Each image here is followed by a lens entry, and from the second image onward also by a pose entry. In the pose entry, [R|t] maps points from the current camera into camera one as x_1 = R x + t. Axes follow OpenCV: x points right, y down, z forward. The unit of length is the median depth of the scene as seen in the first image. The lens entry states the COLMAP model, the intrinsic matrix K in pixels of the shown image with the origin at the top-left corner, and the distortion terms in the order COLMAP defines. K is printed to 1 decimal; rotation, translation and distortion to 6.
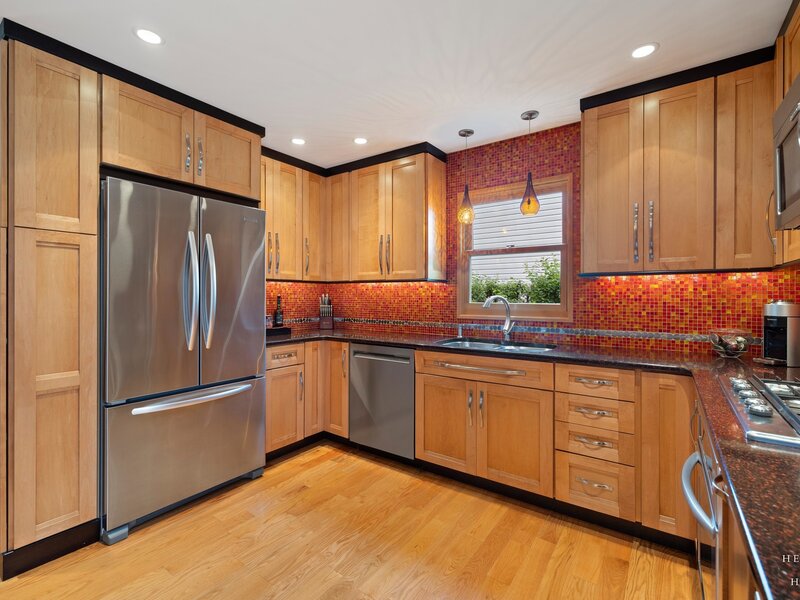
lens RADIAL K [[376.9, 0, 393.2], [0, 376.9, 295.8], [0, 0, 1]] dist [0.002615, 0.000506]
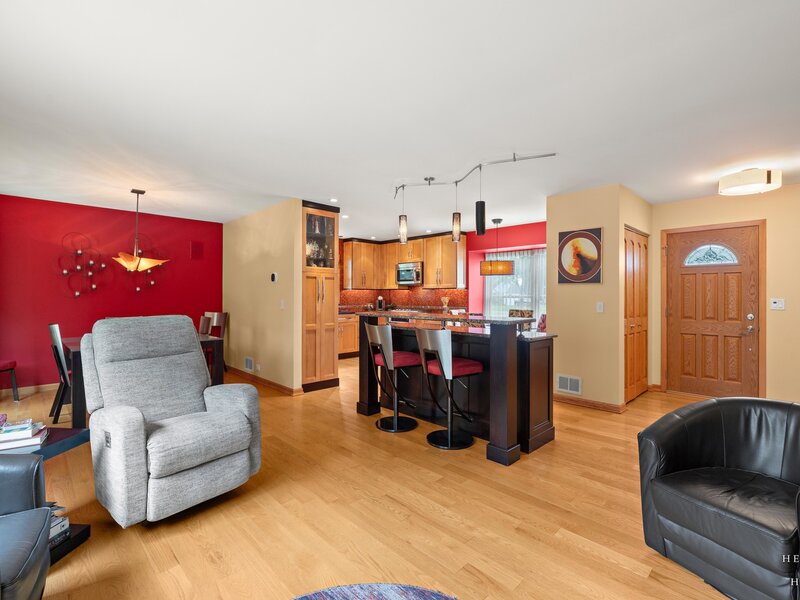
lens RADIAL K [[385.2, 0, 428.8], [0, 385.2, 297.6], [0, 0, 1]] dist [0.000790, 0.000107]
pose [[0.140293, -0.006898, 0.990086, -2.603227], [-0.003770, 0.999965, 0.007502, -0.006725], [-0.990103, -0.004785, 0.140262, -0.186322]]
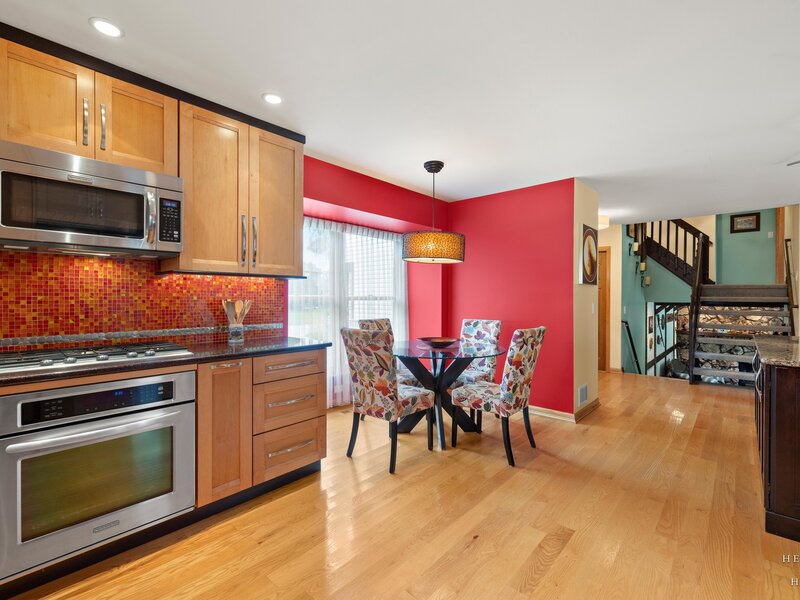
lens RADIAL K [[380.1, 0, 398.1], [0, 380.1, 298.2], [0, 0, 1]] dist [0.000867, 0.000345]
pose [[-0.993724, -0.005678, 0.111715, -0.206866], [-0.005634, 0.999984, 0.000710, 0.005212], [-0.111717, 0.000076, -0.993740, 1.075364]]
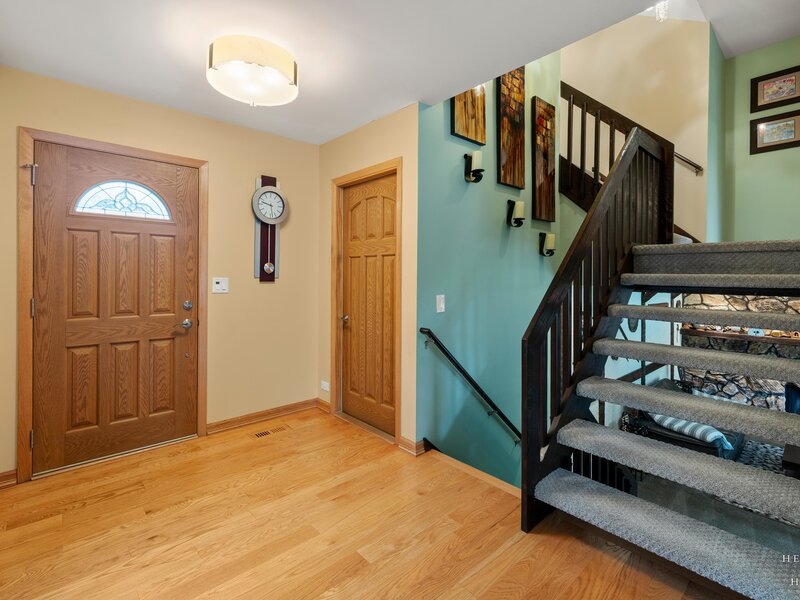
lens RADIAL K [[390.5, 0, 403.6], [0, 390.5, 276.8], [0, 0, 1]] dist [-0.003237, -0.000522]
pose [[-0.976227, -0.007940, 0.216607, -1.510322], [-0.008240, 0.999966, -0.000486, 0.000428], [-0.216596, -0.002259, -0.976259, -0.409034]]
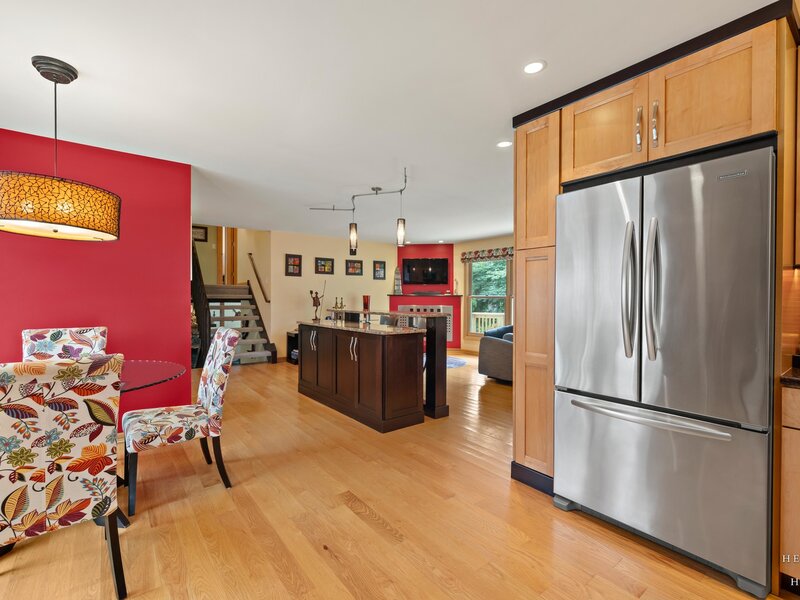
lens RADIAL K [[375.6, 0, 400.0], [0, 375.6, 300.0], [0, 0, 1]] dist [0.001688, 0.000341]
pose [[-0.273924, 0.004303, -0.961742, 0.376284], [-0.003460, 0.999979, 0.005460, 0.007309], [0.961745, 0.004824, -0.273903, 0.625630]]
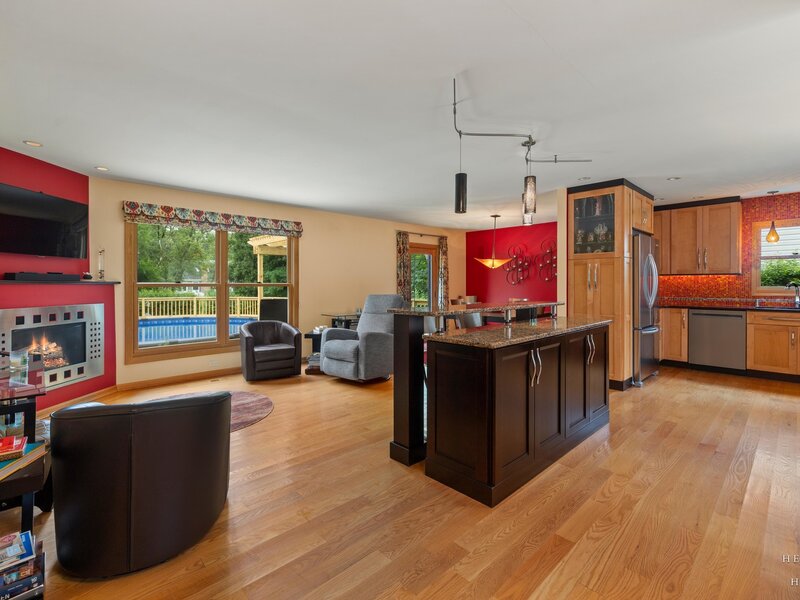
lens RADIAL K [[377.2, 0, 404.1], [0, 377.2, 289.3], [0, 0, 1]] dist [0.002883, 0.000613]
pose [[0.983808, -0.002082, -0.179214, -1.341988], [0.004839, 0.999877, 0.014949, -0.004755], [0.179161, -0.015574, 0.983697, -1.213978]]
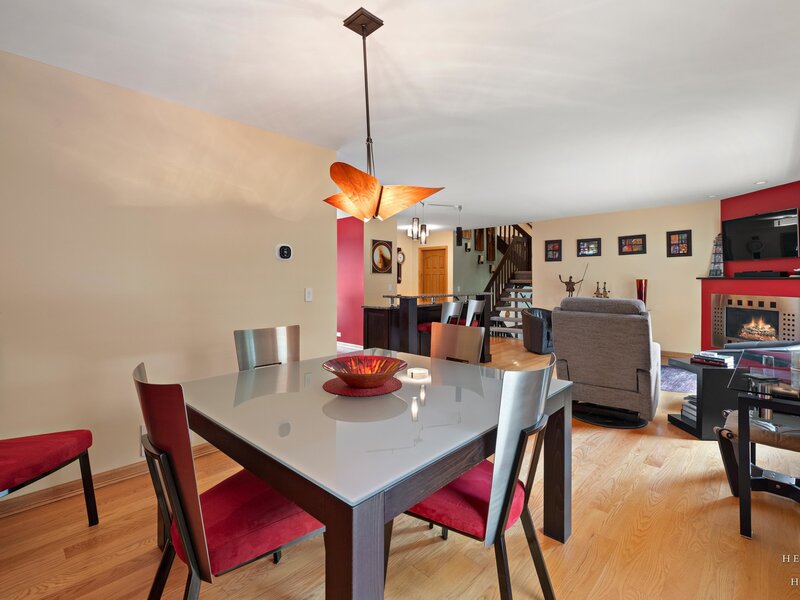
lens RADIAL K [[390.5, 0, 403.6], [0, 390.5, 276.8], [0, 0, 1]] dist [-0.003237, -0.000522]
pose [[-0.990448, 0.001533, 0.137878, -1.364783], [-0.000040, 0.999935, -0.011406, -0.000363], [-0.137887, -0.011302, -0.990384, 2.183945]]
